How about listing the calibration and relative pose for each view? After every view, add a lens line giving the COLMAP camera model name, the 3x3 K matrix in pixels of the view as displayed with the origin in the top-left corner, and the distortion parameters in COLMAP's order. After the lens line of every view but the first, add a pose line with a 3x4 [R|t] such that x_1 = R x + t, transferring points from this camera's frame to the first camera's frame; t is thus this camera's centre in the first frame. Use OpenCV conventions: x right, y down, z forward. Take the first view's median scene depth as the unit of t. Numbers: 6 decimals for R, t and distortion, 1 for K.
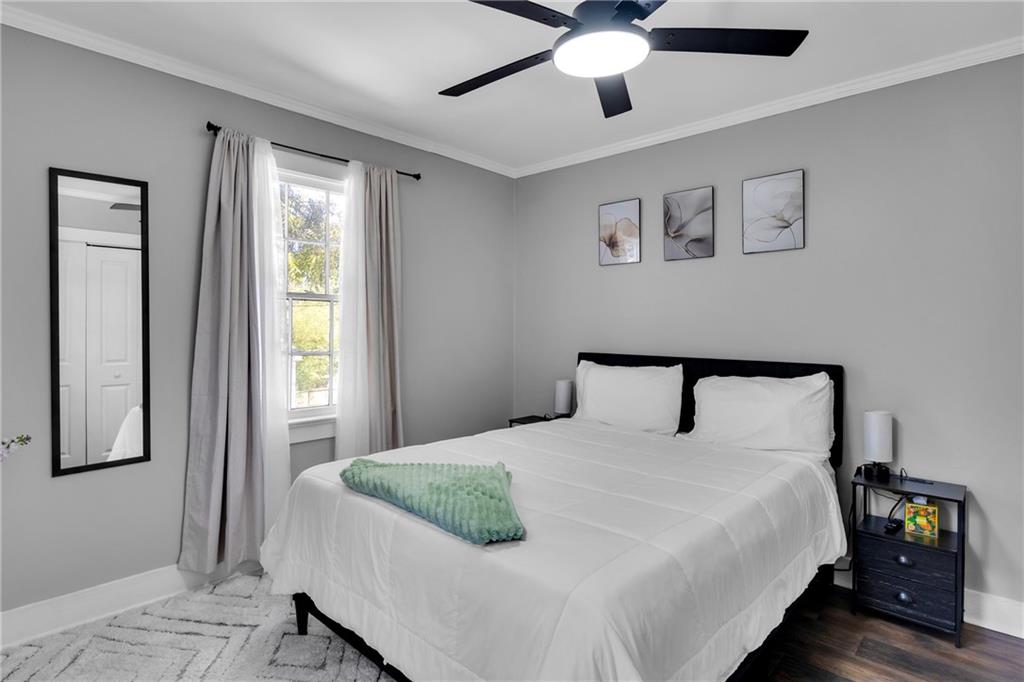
lens RADIAL K [[548.0, 0, 511.4], [0, 548.0, 320.7], [0, 0, 1]] dist [0.001825, 0.000473]
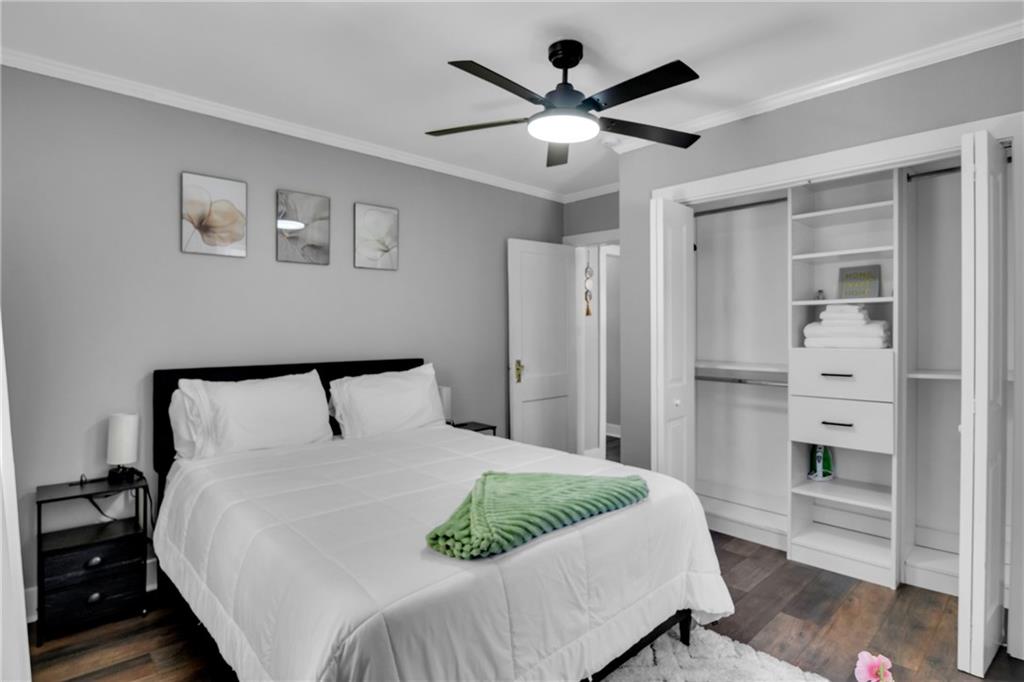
lens RADIAL K [[529.1, 0, 508.5], [0, 529.1, 340.0], [0, 0, 1]] dist [-0.002476, -0.002390]
pose [[0.063018, -0.025164, 0.997695, -0.625223], [-0.008251, 0.999635, 0.025734, -0.002240], [-0.997978, -0.009854, 0.062787, 0.589415]]
